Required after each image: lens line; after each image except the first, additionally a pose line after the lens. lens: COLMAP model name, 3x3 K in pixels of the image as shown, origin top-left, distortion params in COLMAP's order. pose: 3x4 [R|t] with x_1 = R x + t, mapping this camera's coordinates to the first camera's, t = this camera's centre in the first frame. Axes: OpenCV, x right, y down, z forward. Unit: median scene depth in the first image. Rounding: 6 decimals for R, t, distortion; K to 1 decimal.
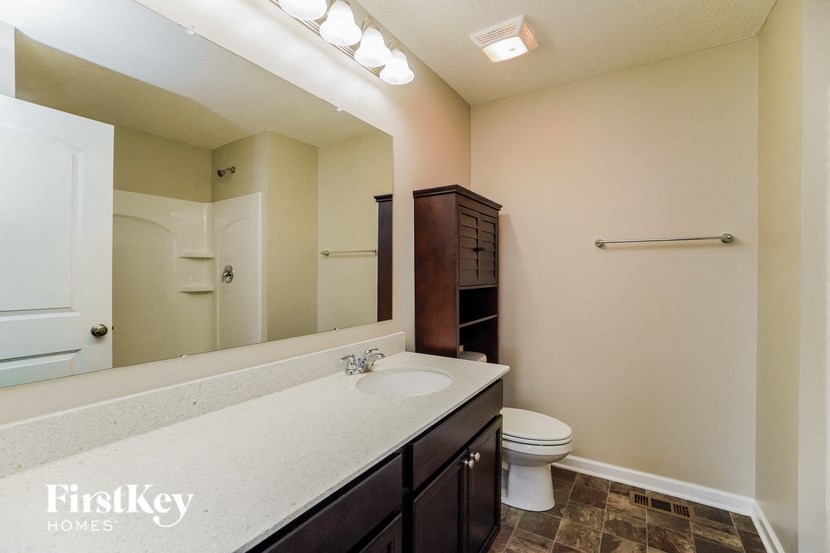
lens RADIAL K [[365.8, 0, 414.7], [0, 365.8, 274.8], [0, 0, 1]] dist [-0.031223, 0.005137]
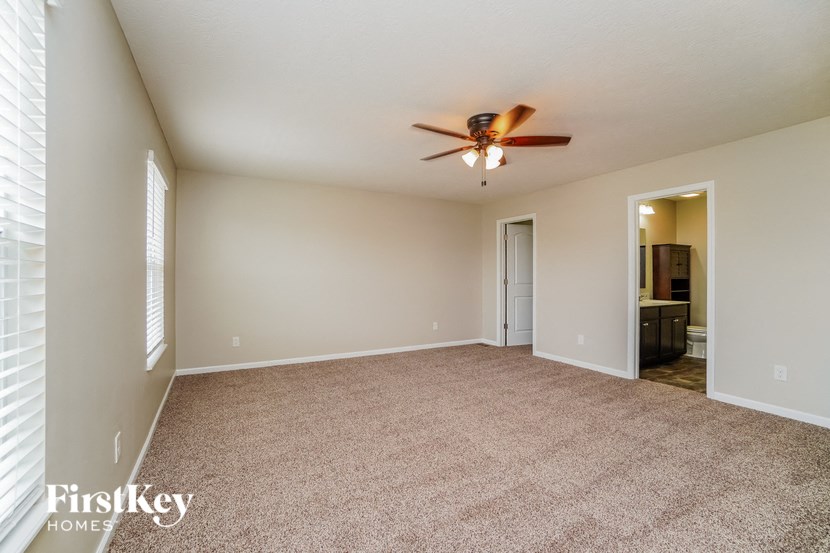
lens RADIAL K [[345.6, 0, 416.5], [0, 345.6, 276.0], [0, 0, 1]] dist [-0.001163, -0.000048]
pose [[0.878057, -0.000578, -0.478555, -0.212381], [0.001541, 0.999998, 0.001619, 0.006546], [0.478553, -0.002159, 0.878056, -1.479622]]
